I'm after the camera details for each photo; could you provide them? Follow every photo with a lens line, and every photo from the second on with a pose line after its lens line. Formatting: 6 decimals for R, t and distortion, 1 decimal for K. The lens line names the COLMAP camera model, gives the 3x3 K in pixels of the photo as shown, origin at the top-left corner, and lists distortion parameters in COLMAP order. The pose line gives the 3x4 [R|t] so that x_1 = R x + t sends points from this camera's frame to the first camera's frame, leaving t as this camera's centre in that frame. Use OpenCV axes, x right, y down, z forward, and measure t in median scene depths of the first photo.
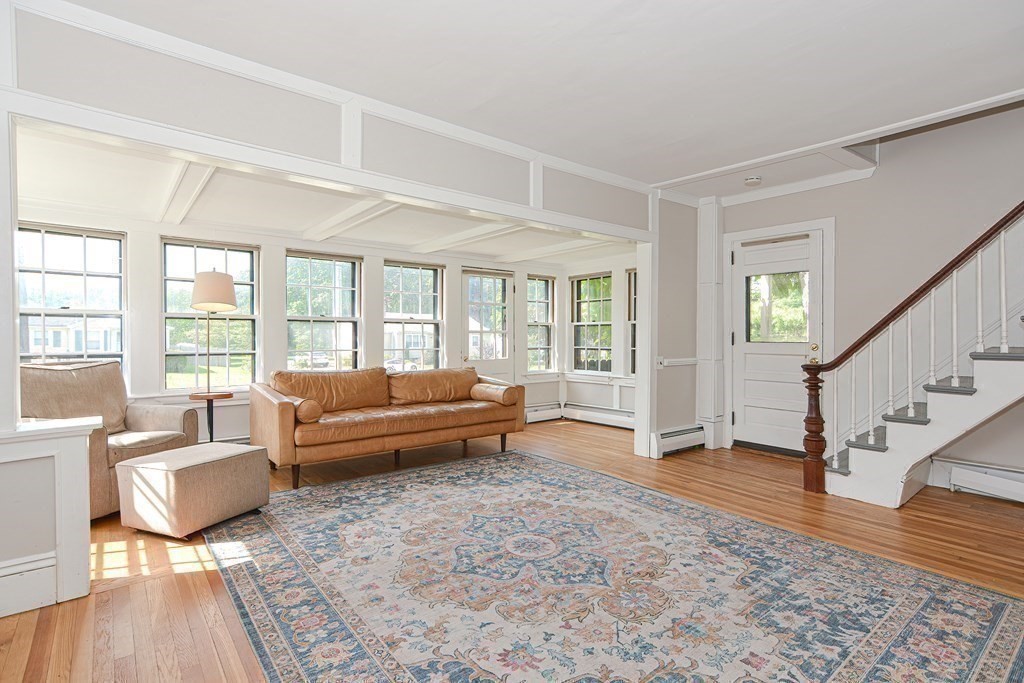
lens RADIAL K [[507.9, 0, 517.0], [0, 507.9, 335.1], [0, 0, 1]] dist [-0.016296, 0.011350]
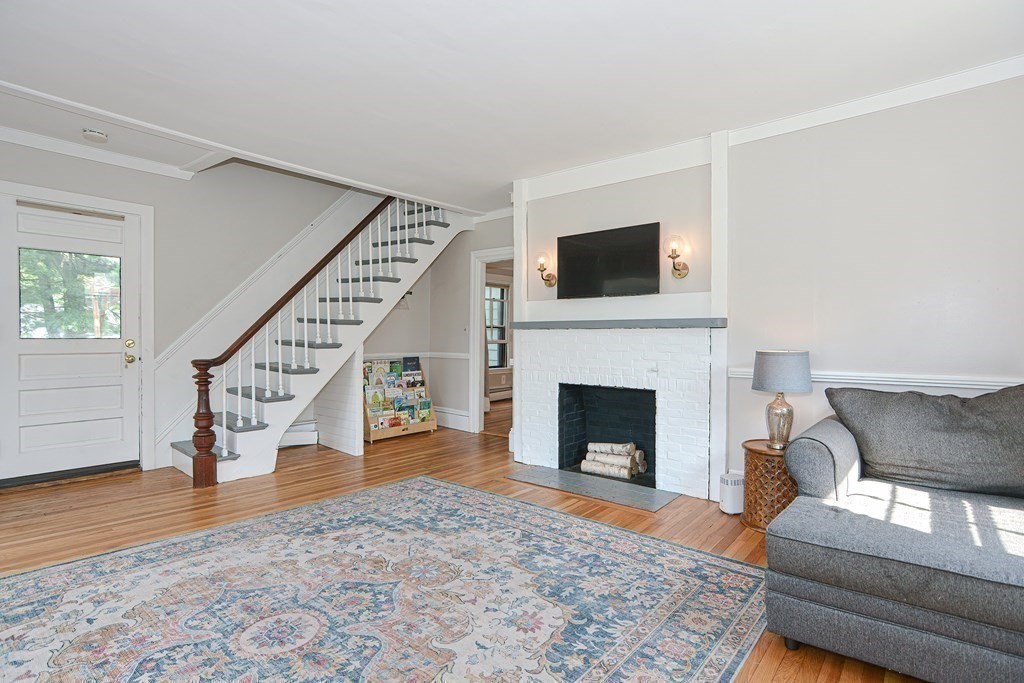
lens RADIAL K [[507.9, 0, 517.0], [0, 507.9, 335.1], [0, 0, 1]] dist [-0.016296, 0.011350]
pose [[-0.191698, -0.003091, 0.981449, -0.636496], [-0.007565, 0.999970, 0.001672, 0.003065], [-0.981425, -0.007104, -0.191716, 0.727336]]
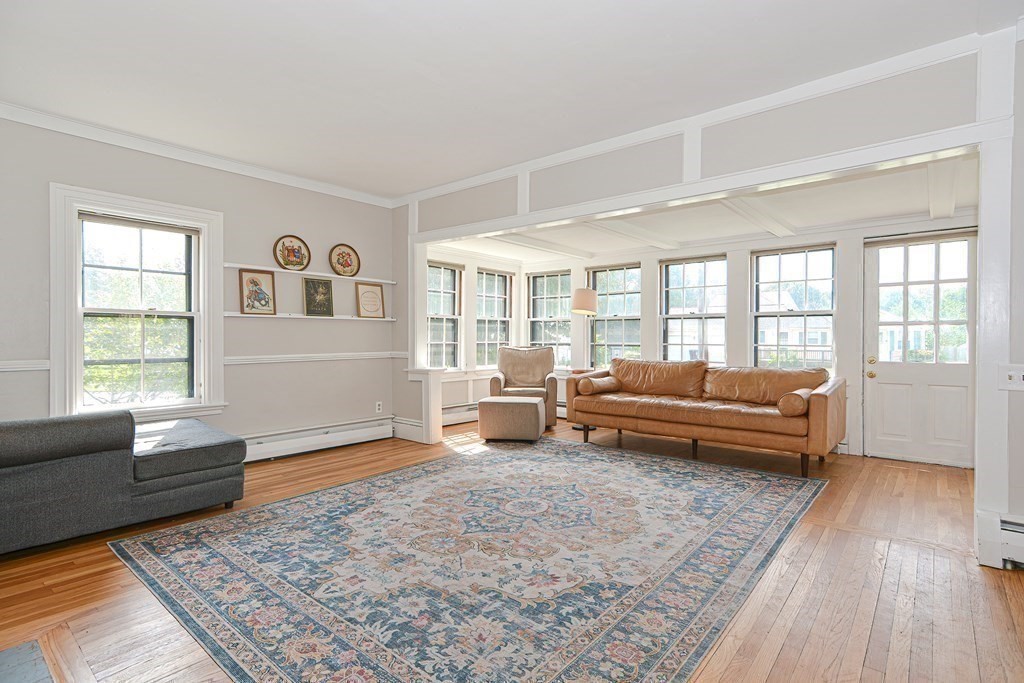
lens RADIAL K [[507.9, 0, 517.0], [0, 507.9, 335.1], [0, 0, 1]] dist [-0.016296, 0.011350]
pose [[0.185376, -0.005430, -0.982653, 1.041664], [0.003160, 0.999983, -0.004929, 0.024367], [0.982663, -0.002191, 0.185390, 0.679592]]
